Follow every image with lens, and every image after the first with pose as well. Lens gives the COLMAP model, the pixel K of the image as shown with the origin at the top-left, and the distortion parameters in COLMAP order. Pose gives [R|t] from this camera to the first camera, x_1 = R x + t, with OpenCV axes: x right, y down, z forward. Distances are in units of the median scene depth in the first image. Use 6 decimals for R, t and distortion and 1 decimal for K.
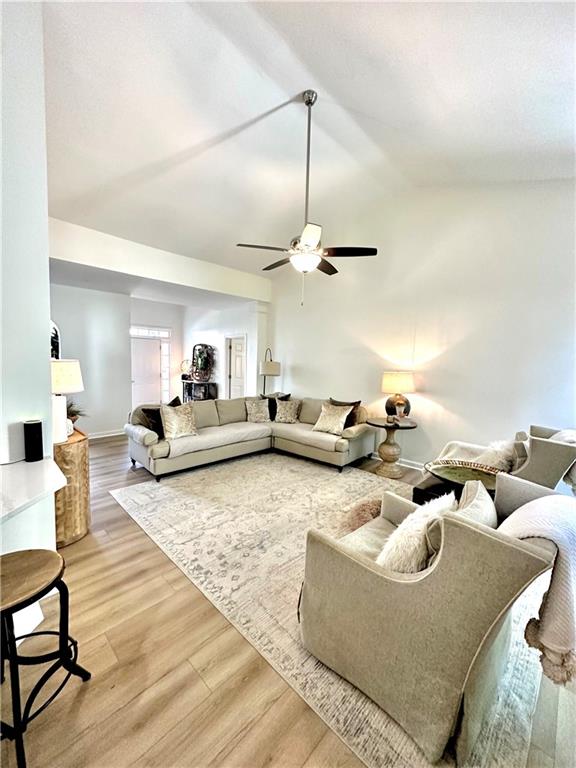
lens RADIAL K [[303.5, 0, 288.0], [0, 303.5, 384.0], [0, 0, 1]] dist [-0.001284, -0.000037]
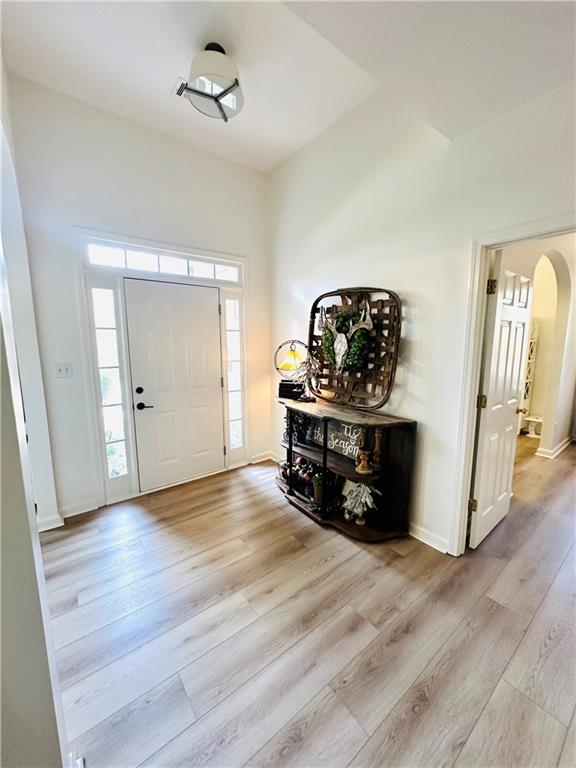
lens RADIAL K [[303.5, 0, 288.0], [0, 303.5, 384.0], [0, 0, 1]] dist [-0.001284, -0.000037]
pose [[0.986415, -0.009200, -0.164015, -0.293214], [0.021624, 0.997015, 0.074124, -0.058375], [0.162844, -0.076664, 0.983669, 0.674567]]
